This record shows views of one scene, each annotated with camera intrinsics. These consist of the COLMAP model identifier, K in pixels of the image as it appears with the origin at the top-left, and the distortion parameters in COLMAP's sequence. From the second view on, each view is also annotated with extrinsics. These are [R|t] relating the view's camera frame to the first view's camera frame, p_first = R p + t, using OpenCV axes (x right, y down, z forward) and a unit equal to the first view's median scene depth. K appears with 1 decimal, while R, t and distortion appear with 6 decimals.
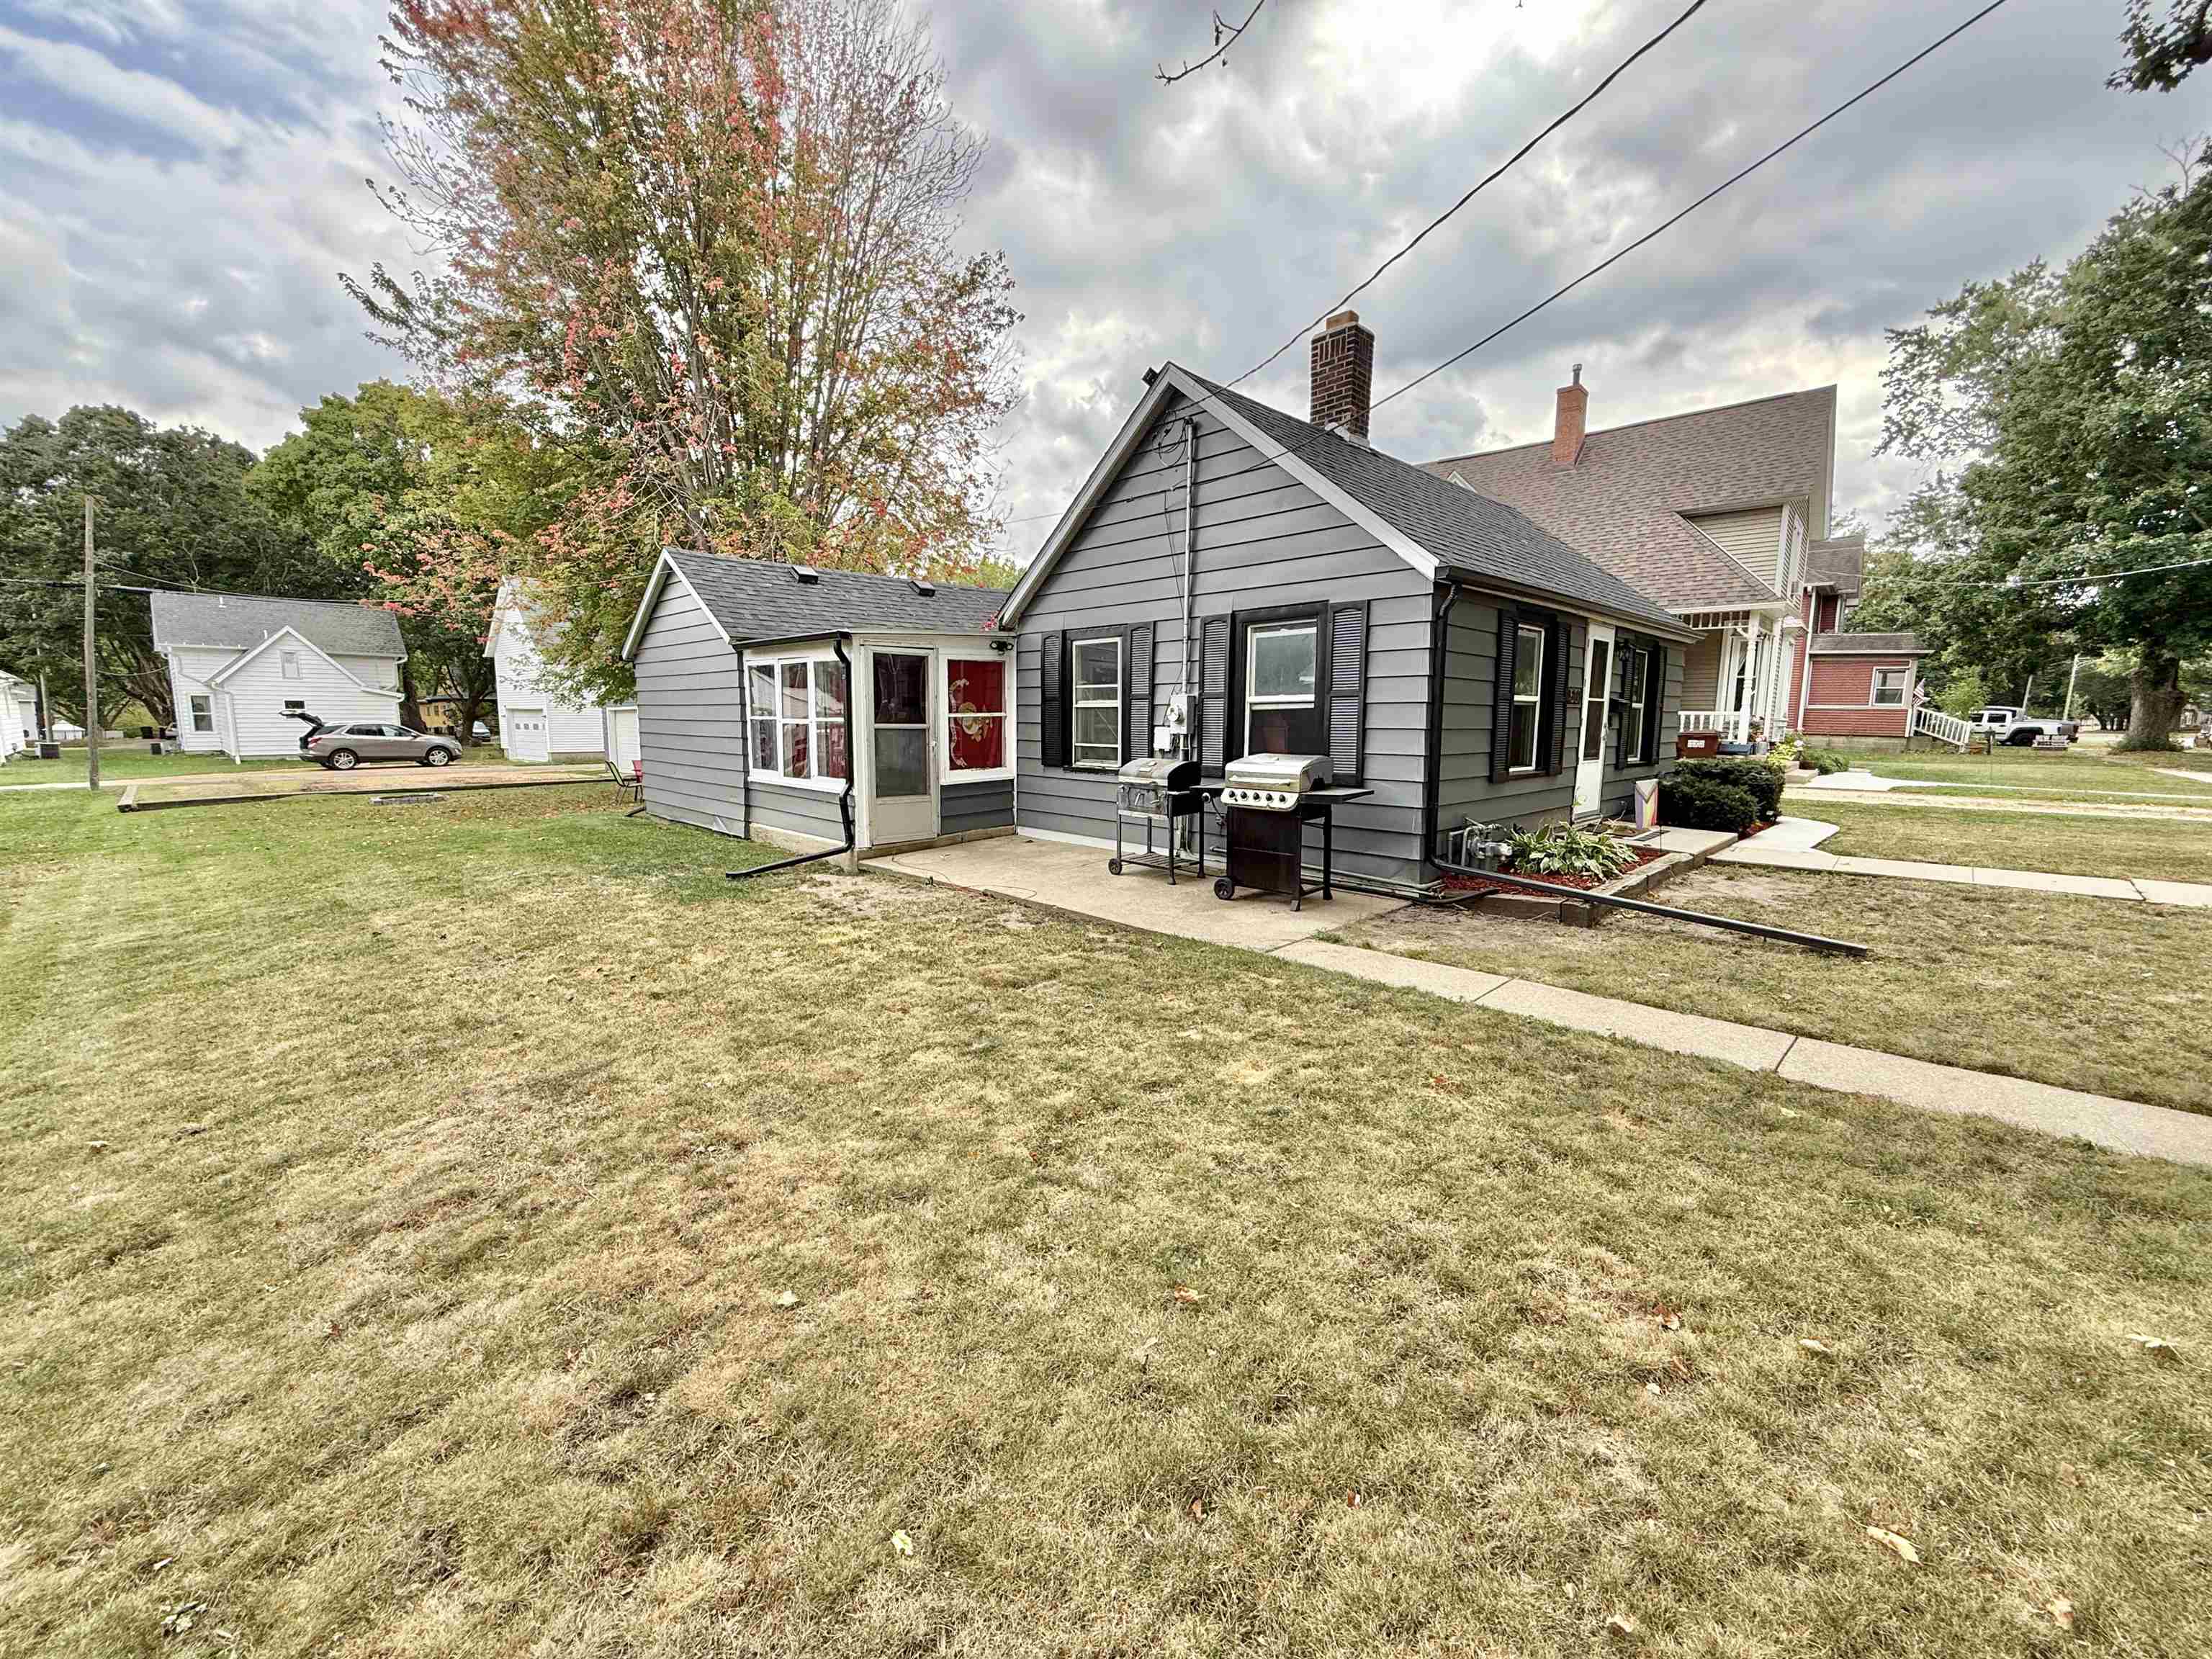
lens RADIAL K [[887.6, 0, 1022.0], [0, 887.6, 808.6], [0, 0, 1]] dist [0.003258, -0.000357]
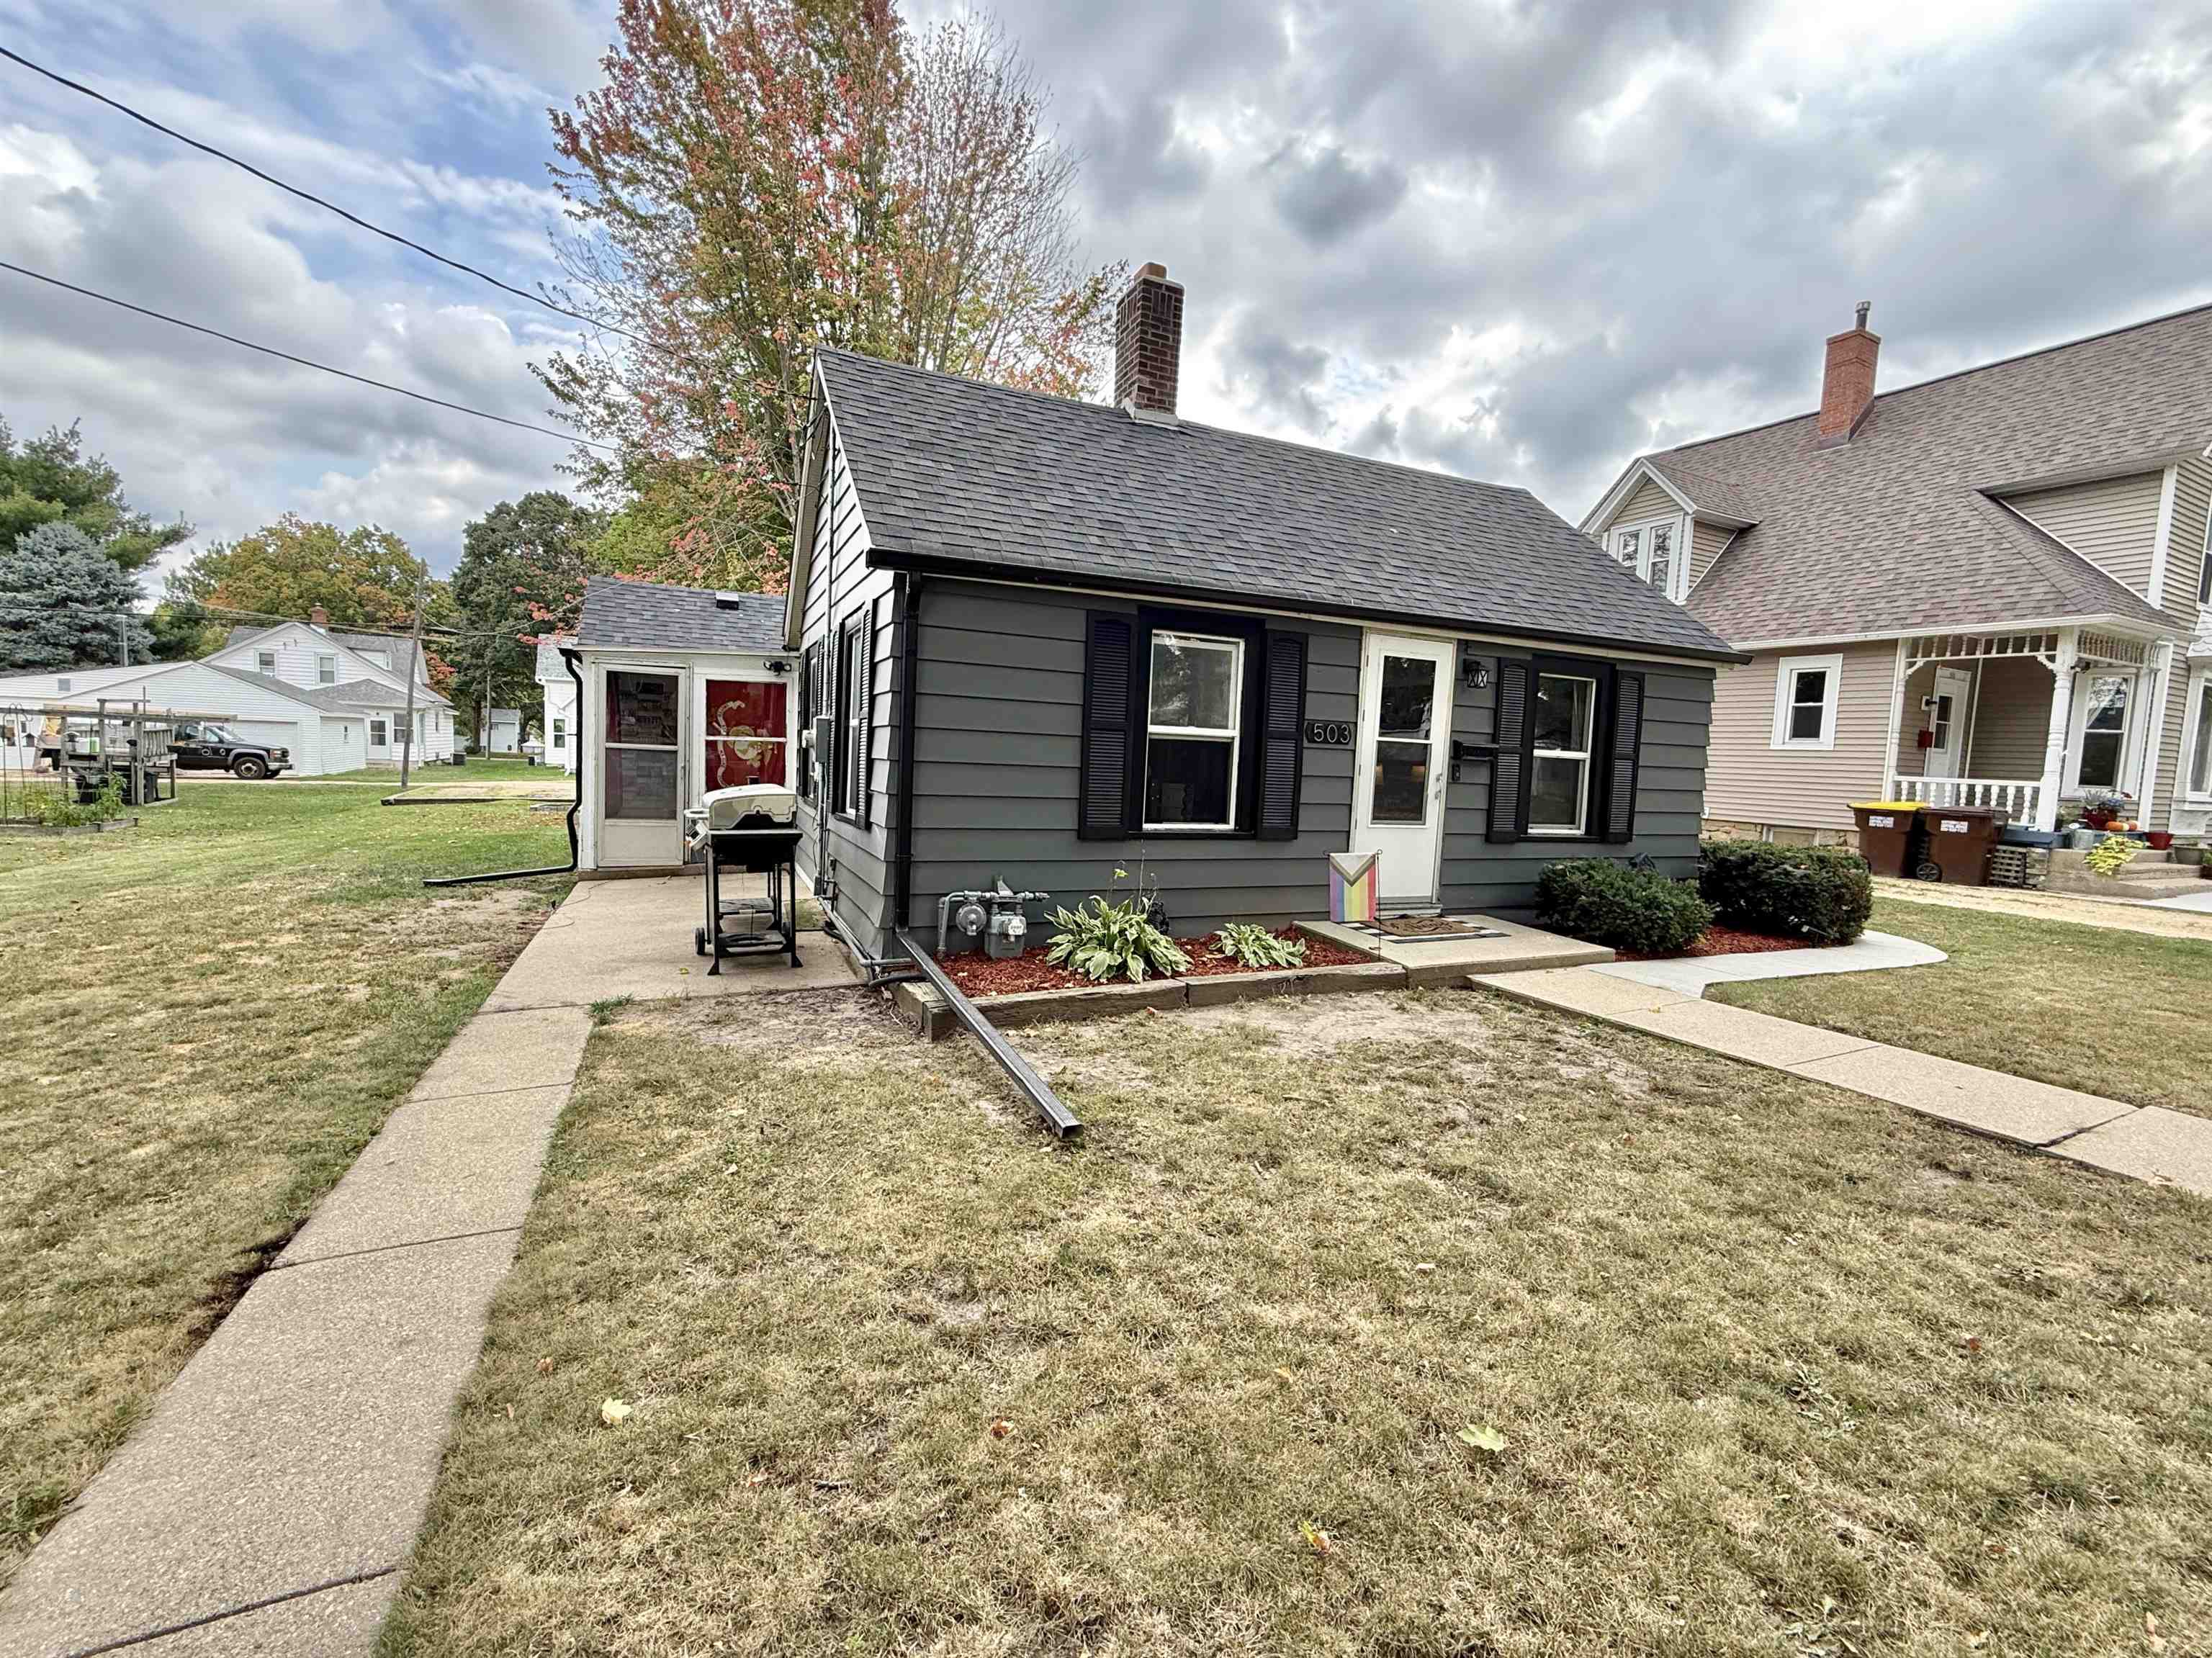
lens RADIAL K [[887.5, 0, 1101.9], [0, 887.5, 826.0], [0, 0, 1]] dist [0.003258, -0.000357]
pose [[0.938158, 0.065025, -0.340046, 0.365358], [-0.073772, 0.997192, -0.012845, -0.015232], [0.338256, 0.037137, 0.940321, 0.132064]]
